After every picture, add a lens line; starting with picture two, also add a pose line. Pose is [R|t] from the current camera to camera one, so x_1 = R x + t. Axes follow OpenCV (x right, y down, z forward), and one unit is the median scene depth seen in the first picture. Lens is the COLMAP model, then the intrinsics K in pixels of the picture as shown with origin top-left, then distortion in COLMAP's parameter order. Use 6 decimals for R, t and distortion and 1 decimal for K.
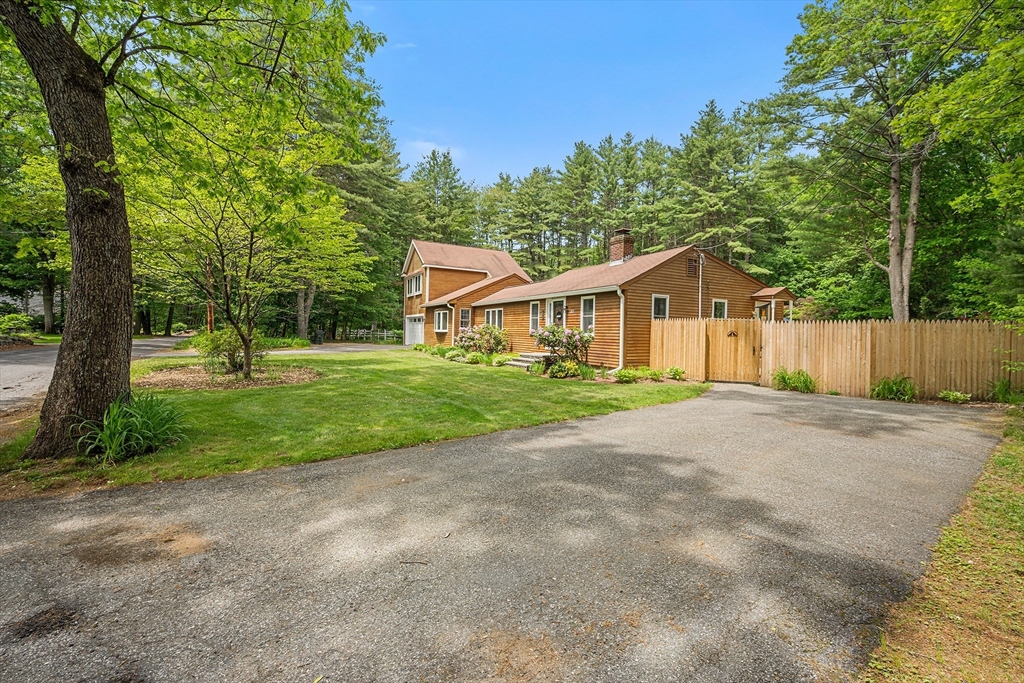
lens RADIAL K [[440.6, 0, 510.1], [0, 440.6, 335.5], [0, 0, 1]] dist [-0.001656, 0.001466]
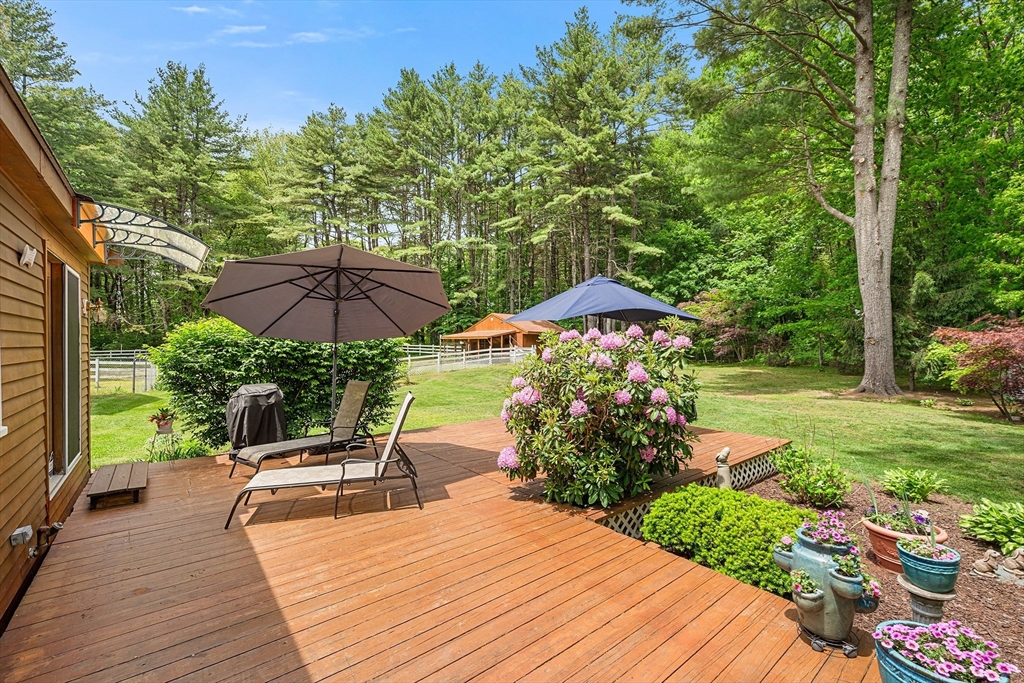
lens RADIAL K [[440.6, 0, 512.0], [0, 440.6, 352.7], [0, 0, 1]] dist [-0.001656, 0.001466]
pose [[0.984457, -0.026403, 0.173630, 0.229855], [0.023181, 0.999520, 0.020555, -0.007993], [-0.174089, -0.016210, 0.984596, 0.351588]]
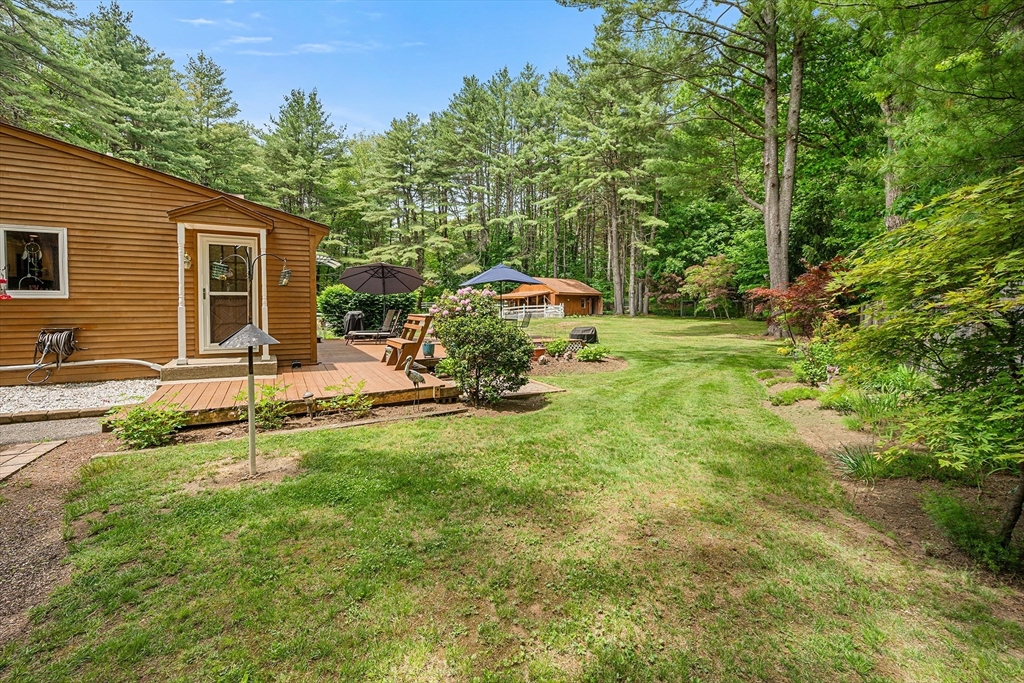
lens RADIAL K [[440.6, 0, 517.7], [0, 440.6, 322.4], [0, 0, 1]] dist [-0.001656, 0.001466]
pose [[0.999745, -0.022203, 0.004008, 0.291731], [0.022056, 0.999187, 0.033751, 0.001469], [-0.004754, -0.033654, 0.999422, 0.181391]]
